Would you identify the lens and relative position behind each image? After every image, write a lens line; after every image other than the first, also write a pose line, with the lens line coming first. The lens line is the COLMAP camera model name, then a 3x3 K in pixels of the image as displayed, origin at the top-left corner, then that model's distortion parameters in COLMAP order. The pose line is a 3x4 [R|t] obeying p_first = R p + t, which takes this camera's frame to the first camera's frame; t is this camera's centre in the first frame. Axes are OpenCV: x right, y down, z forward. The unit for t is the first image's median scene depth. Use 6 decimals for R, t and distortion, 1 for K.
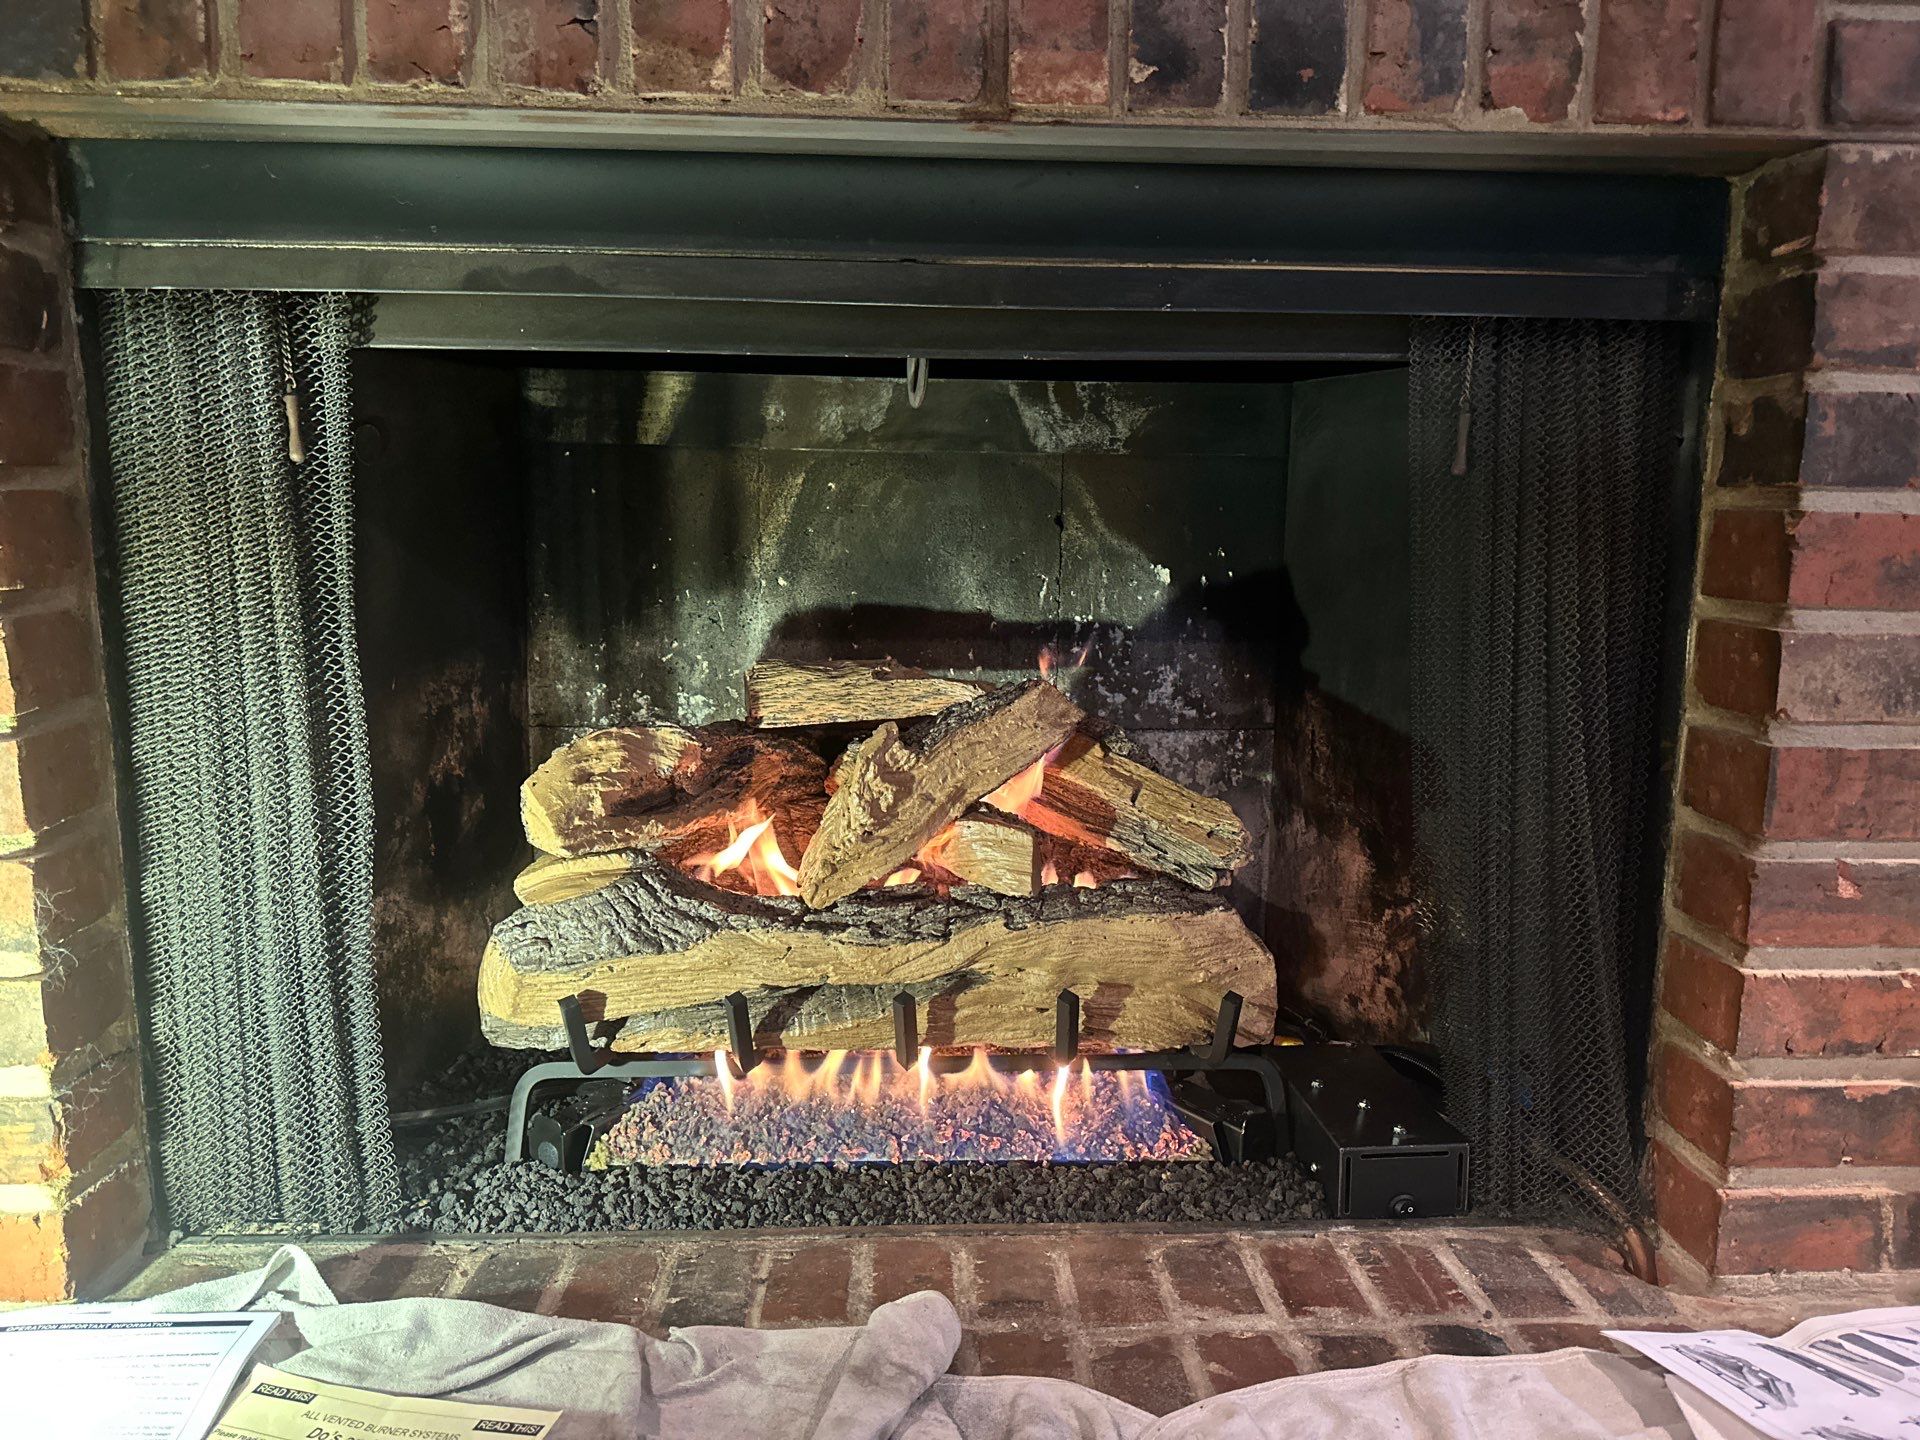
lens RADIAL K [[1388.4, 0, 965.8], [0, 1388.4, 696.4], [0, 0, 1]] dist [0.025265, -0.058988]
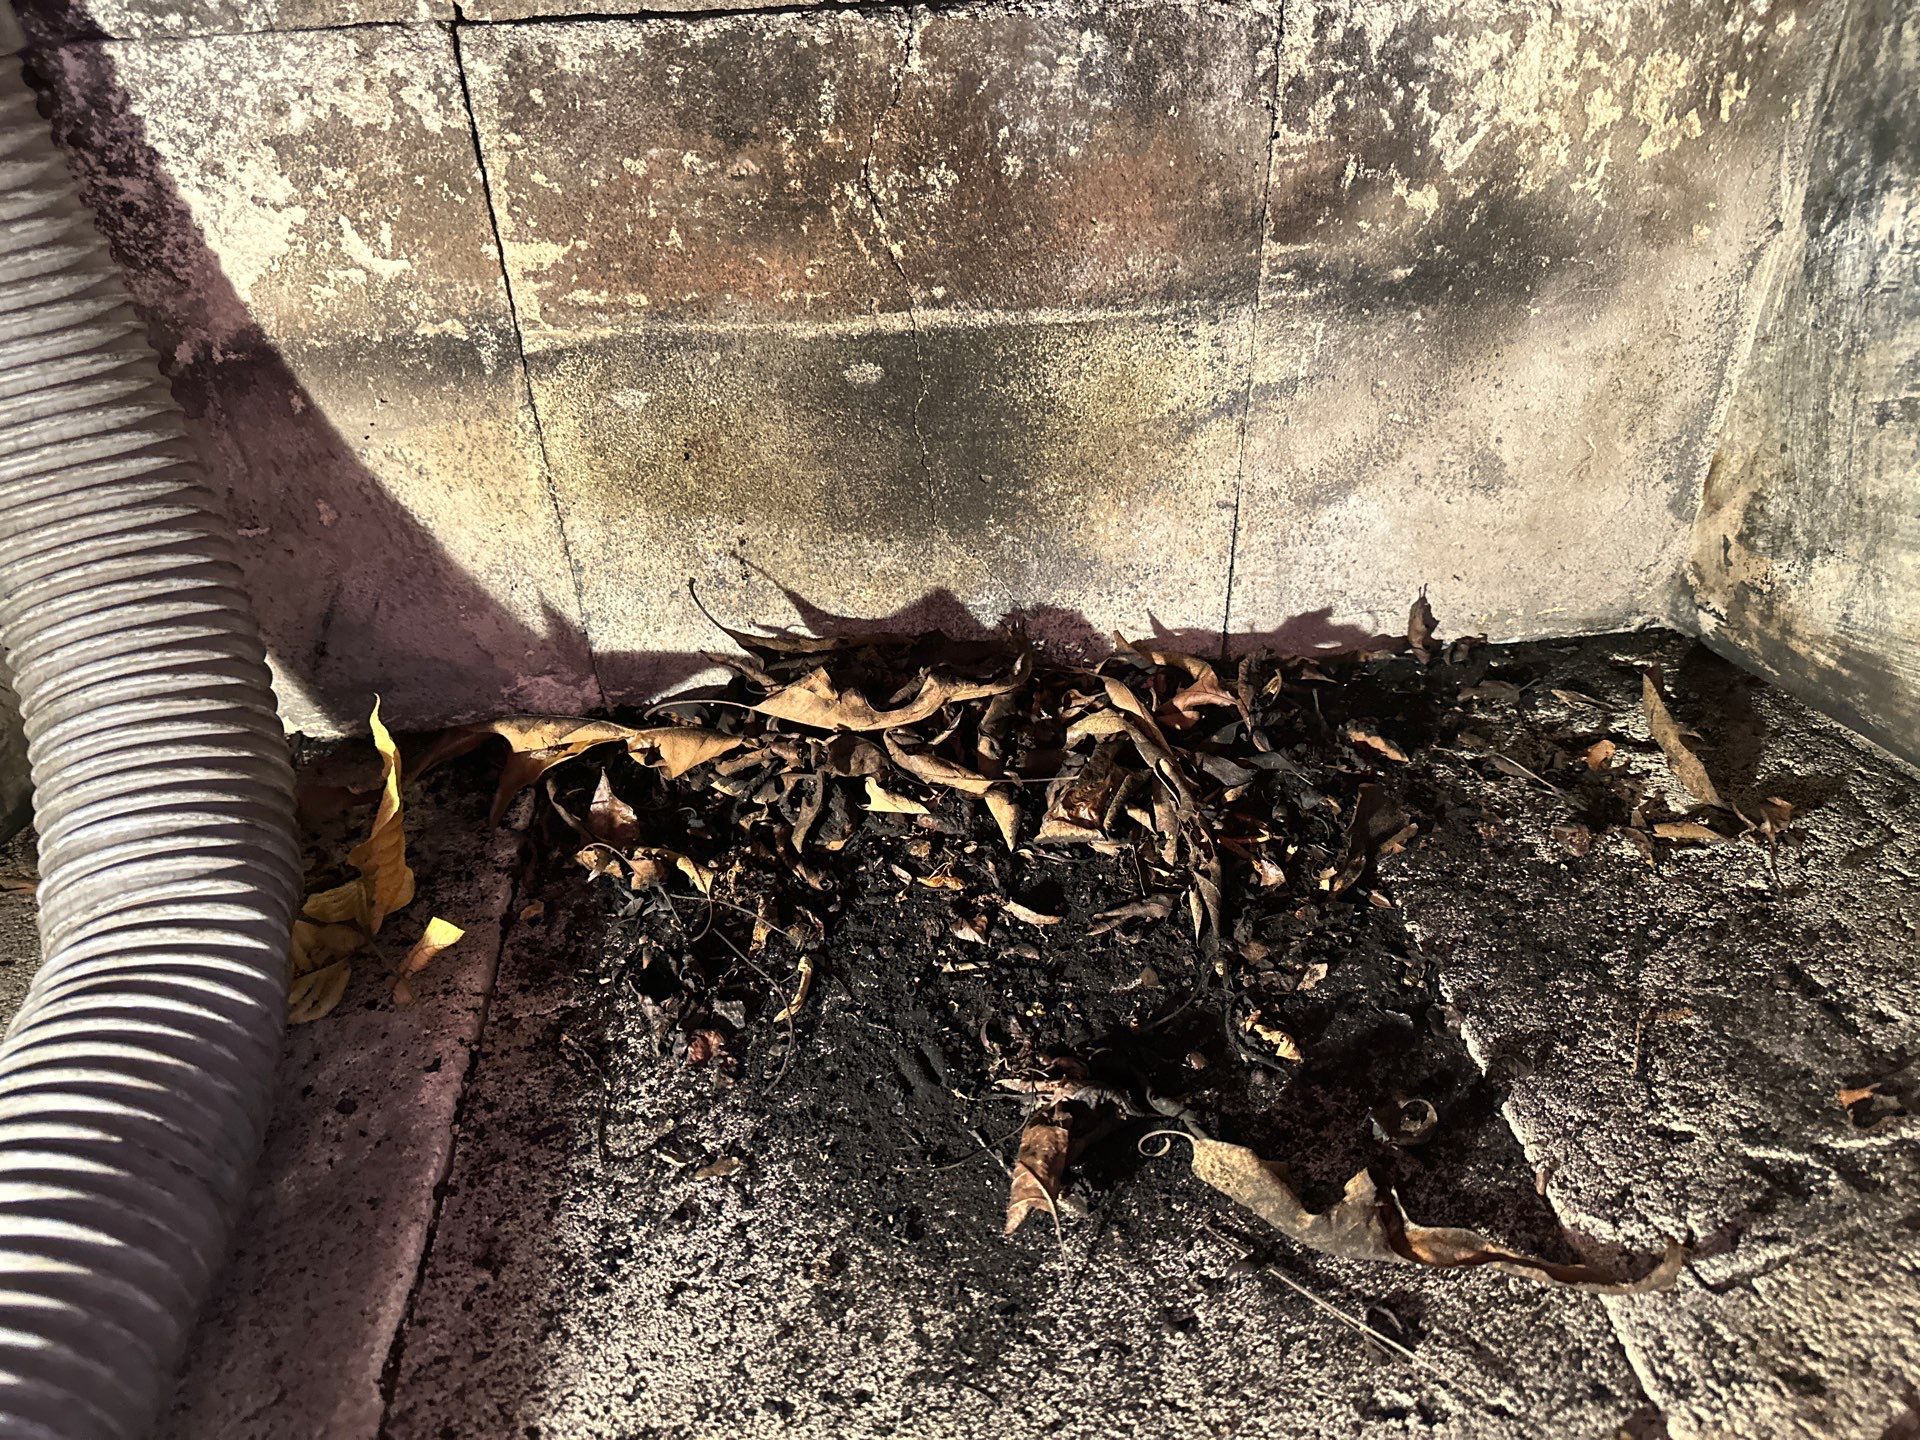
lens RADIAL K [[1388.4, 0, 958.9], [0, 1388.4, 739.2], [0, 0, 1]] dist [0.025265, -0.058988]
pose [[0.997817, -0.065221, 0.010334, -0.046882], [0.053028, 0.884667, 0.463198, 0.035160], [-0.039353, -0.461639, 0.886195, 0.774520]]
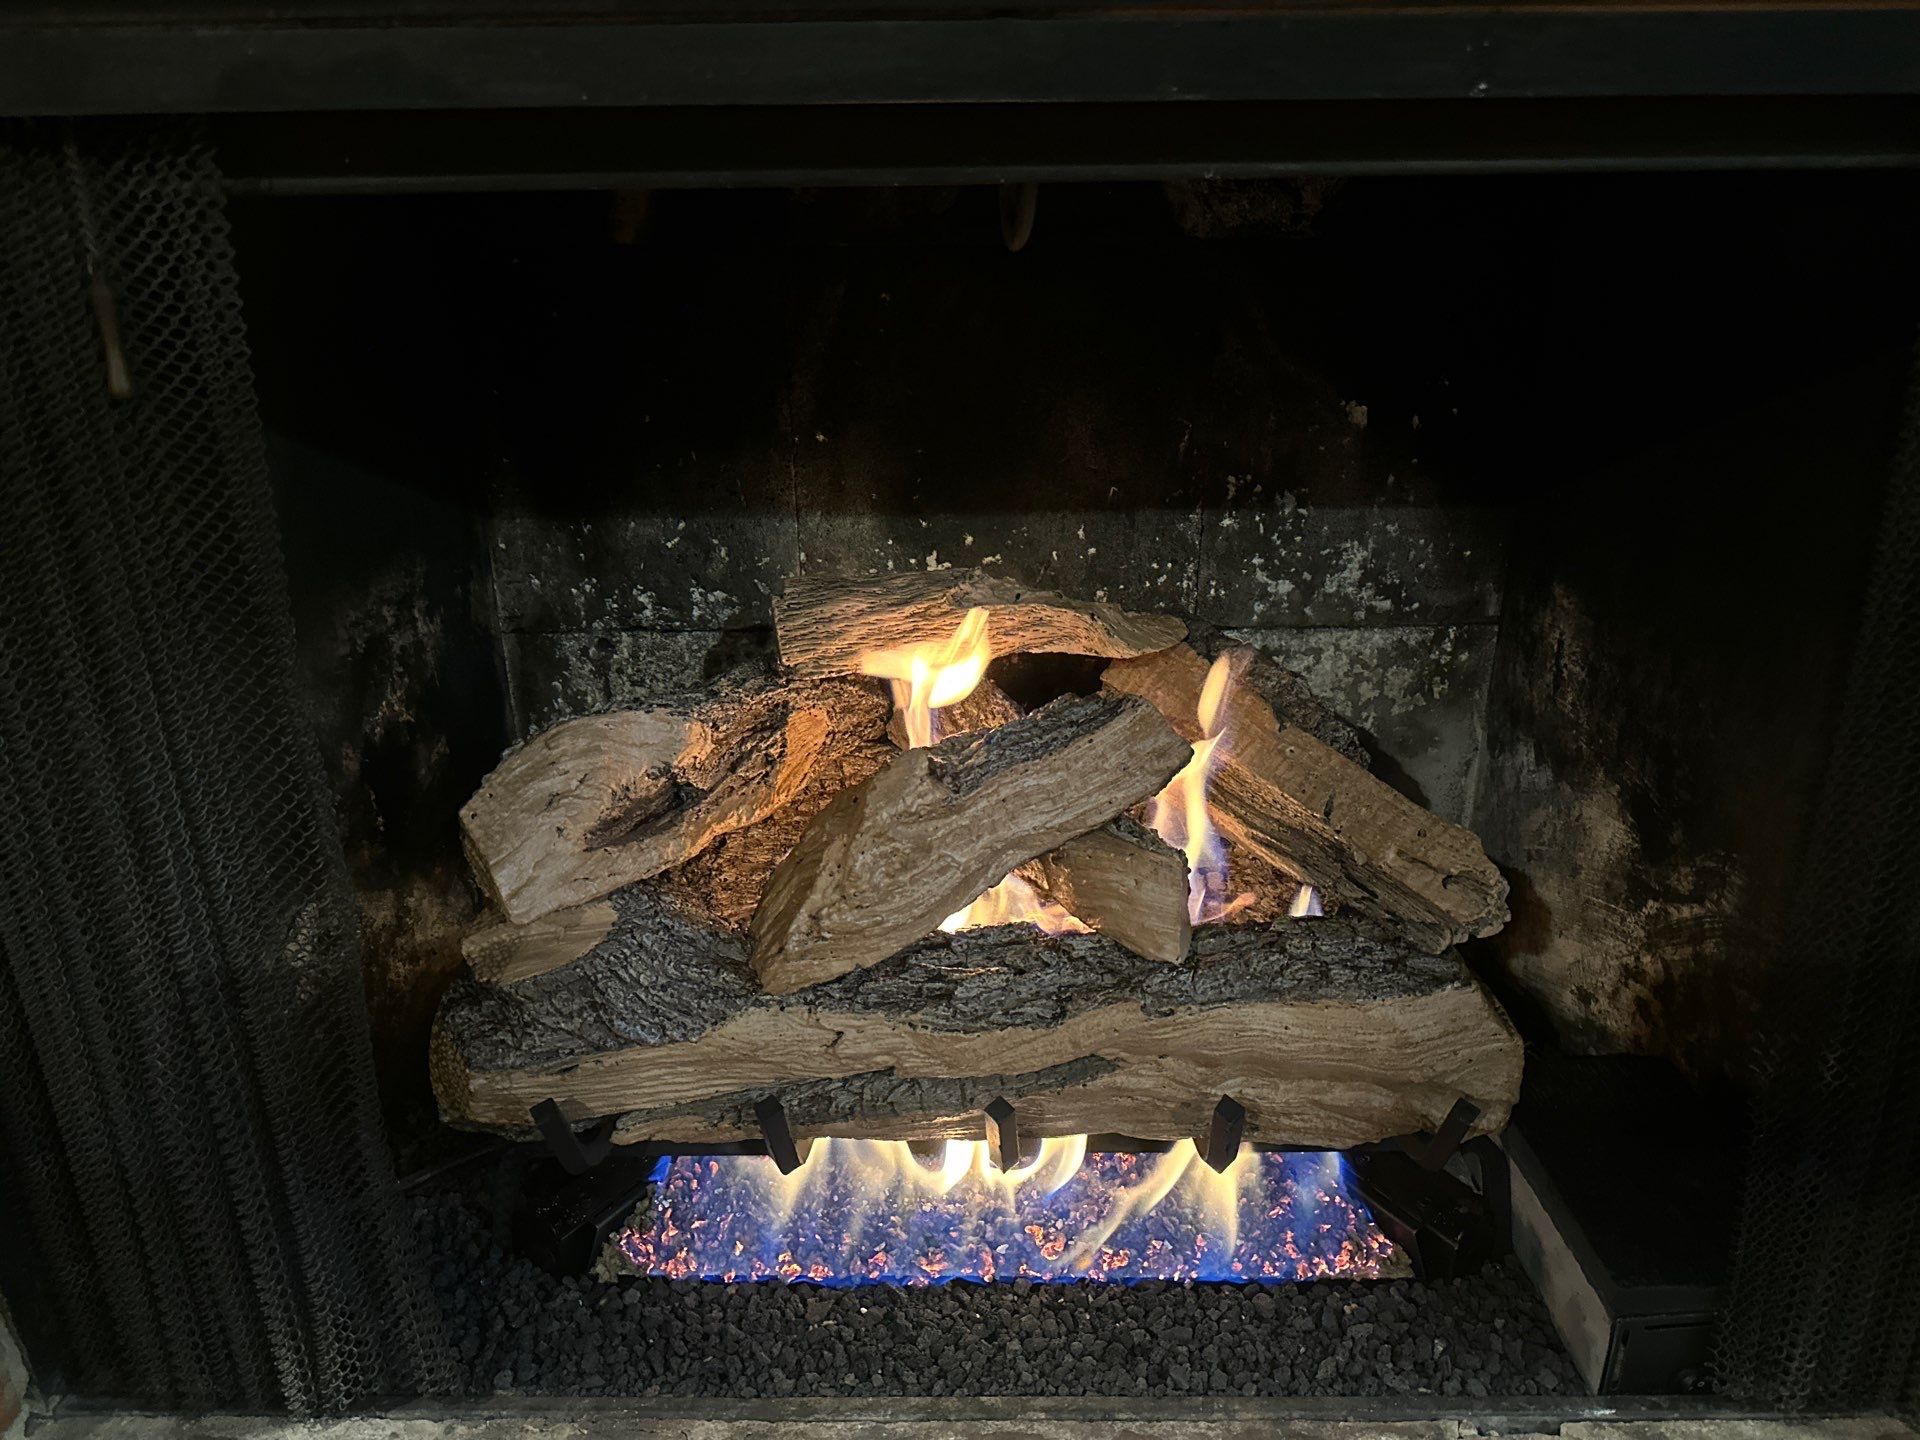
lens RADIAL K [[1388.4, 0, 947.3], [0, 1388.4, 727.7], [0, 0, 1]] dist [0.025265, -0.058988]
pose [[0.997621, 0.001466, -0.068927, -0.021969], [0.016126, 0.967078, 0.253967, -0.151289], [0.067030, -0.254474, 0.964754, 0.341956]]
